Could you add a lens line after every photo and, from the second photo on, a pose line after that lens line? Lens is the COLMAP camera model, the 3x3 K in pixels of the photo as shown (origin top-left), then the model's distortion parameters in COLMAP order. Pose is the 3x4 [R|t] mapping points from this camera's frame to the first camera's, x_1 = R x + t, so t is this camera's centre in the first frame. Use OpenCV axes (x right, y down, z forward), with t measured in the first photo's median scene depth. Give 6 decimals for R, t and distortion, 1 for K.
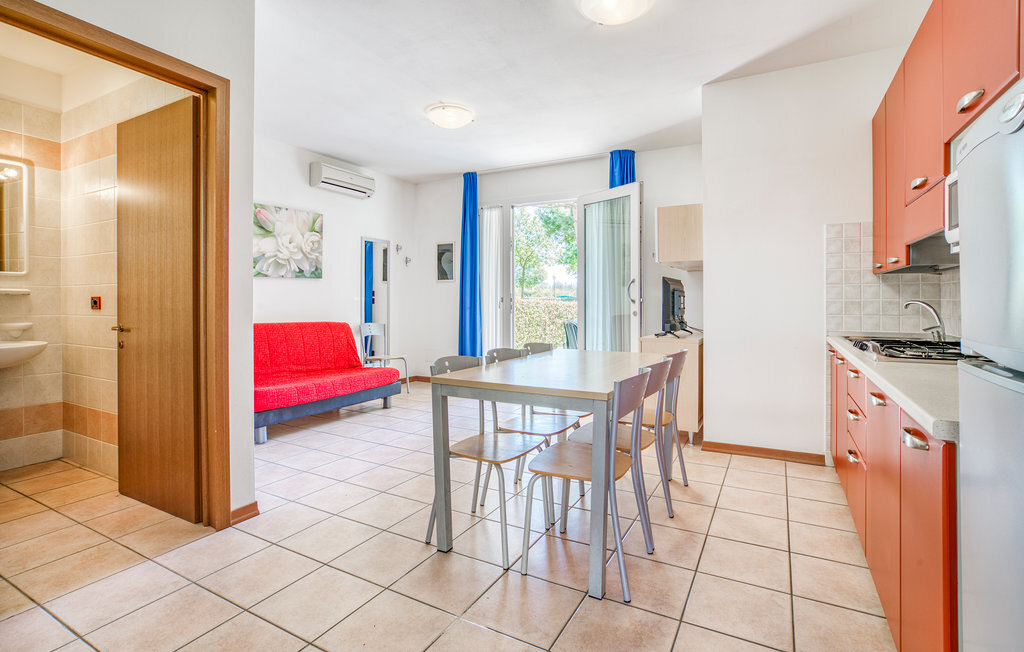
lens RADIAL K [[473.0, 0, 512.3], [0, 473.0, 309.1], [0, 0, 1]] dist [-0.004908, -0.000268]
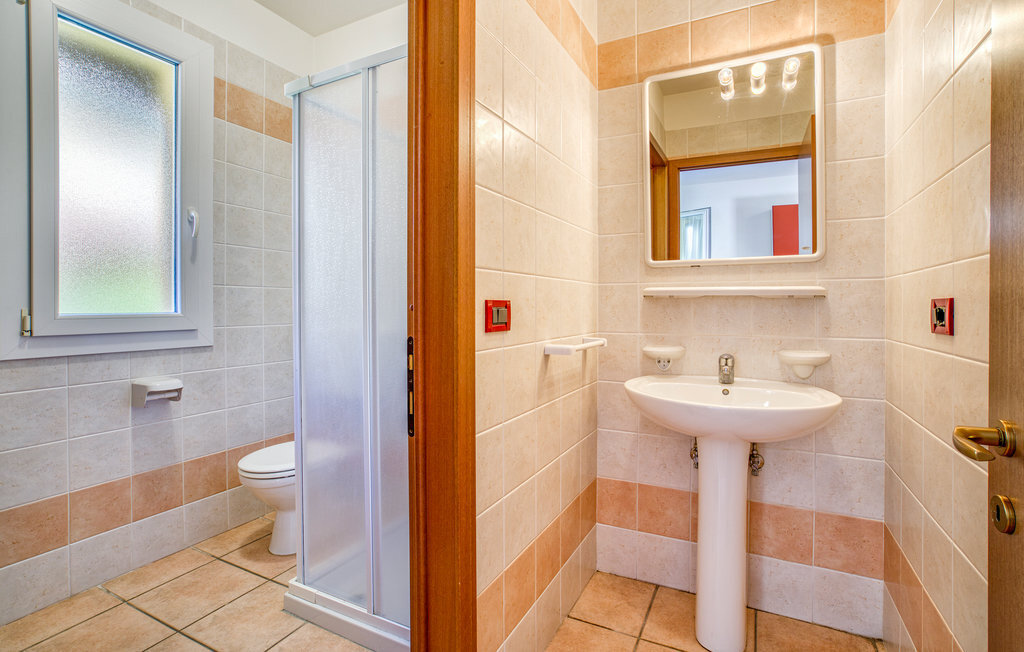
lens RADIAL K [[473.0, 0, 512.3], [0, 473.0, 309.1], [0, 0, 1]] dist [-0.004908, -0.000268]
pose [[0.026453, 0.002130, -0.999648, -0.512757], [-0.011951, 0.999927, 0.001814, -0.014496], [0.999579, 0.011898, 0.026477, 0.634808]]
